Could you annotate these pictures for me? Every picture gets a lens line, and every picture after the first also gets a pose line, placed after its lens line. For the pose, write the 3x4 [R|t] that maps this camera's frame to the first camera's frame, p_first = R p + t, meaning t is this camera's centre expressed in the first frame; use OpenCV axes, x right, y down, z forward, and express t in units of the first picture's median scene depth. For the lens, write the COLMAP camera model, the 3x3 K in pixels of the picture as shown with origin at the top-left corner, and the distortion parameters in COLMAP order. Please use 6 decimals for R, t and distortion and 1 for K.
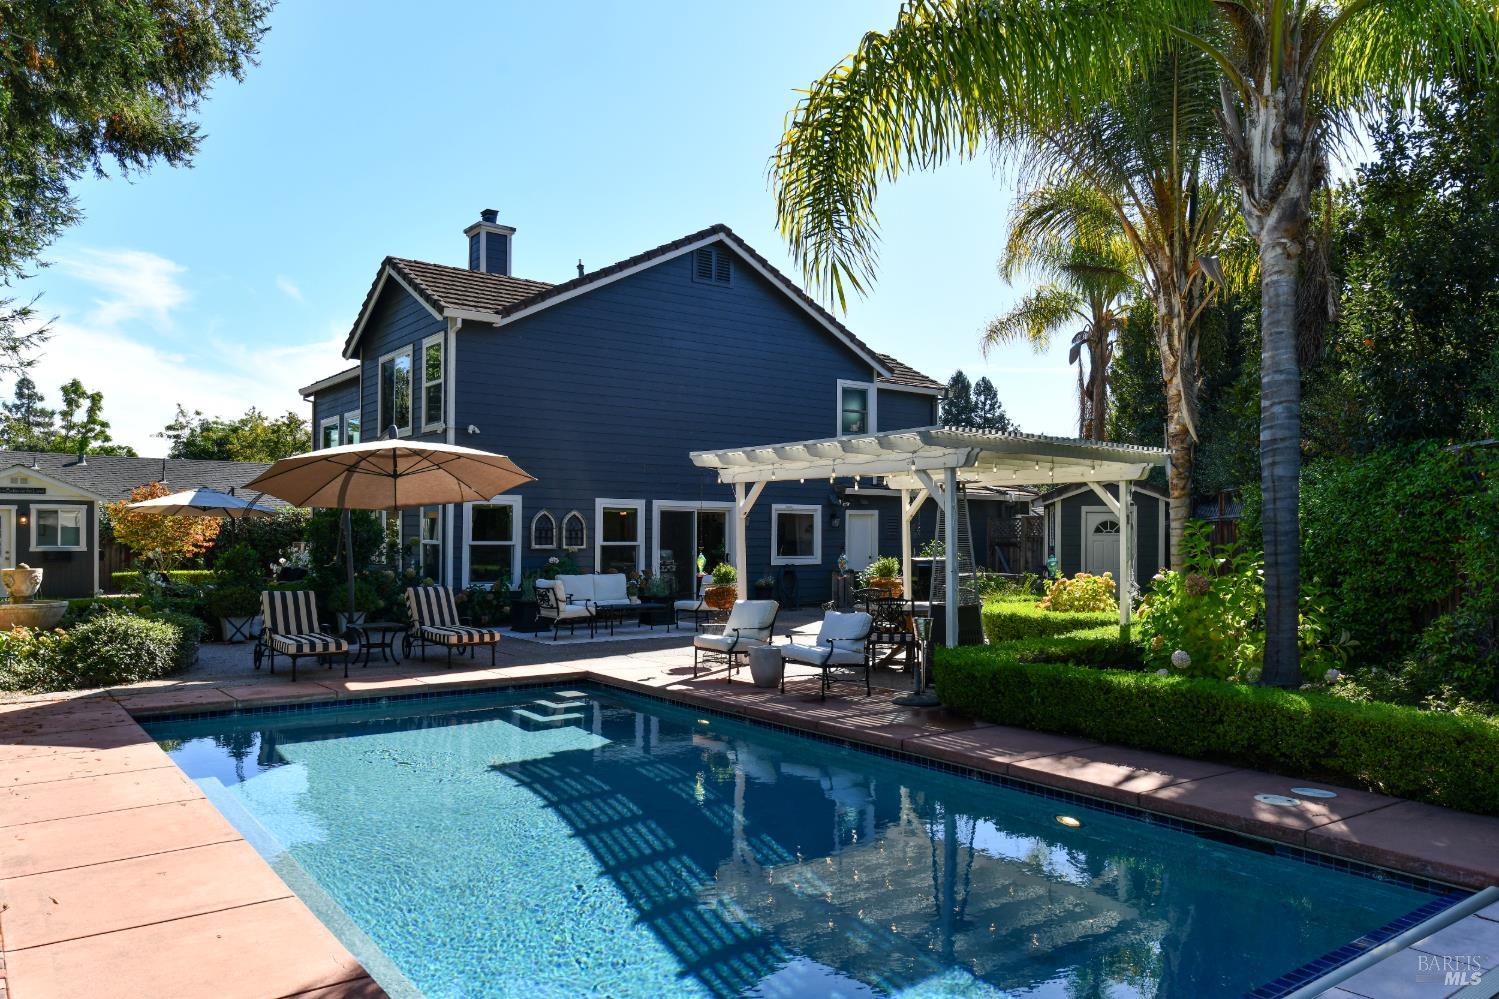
lens RADIAL K [[1018.4, 0, 751.6], [0, 1018.4, 546.4], [0, 0, 1]] dist [0.006205, -0.000399]
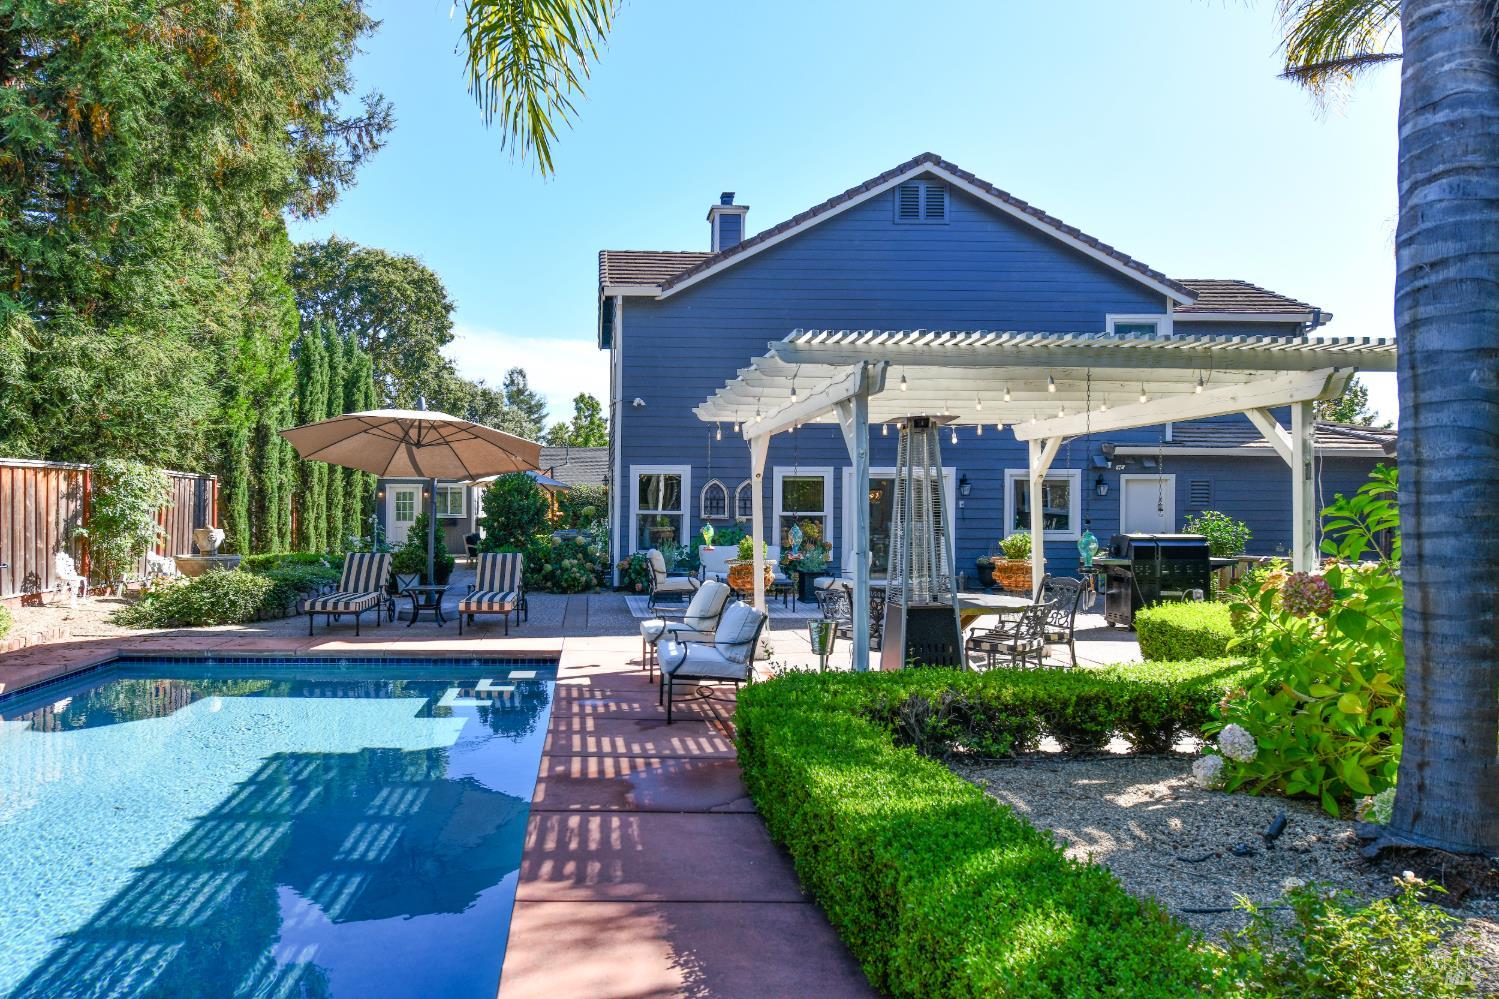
lens RADIAL K [[858.3, 0, 748.1], [0, 858.3, 523.8], [0, 0, 1]] dist [0.003134, 0.001768]
pose [[0.822769, 0.010395, -0.568281, 0.282651], [-0.007827, 0.999945, 0.006960, 0.001345], [0.568322, -0.001278, 0.822805, 0.314378]]
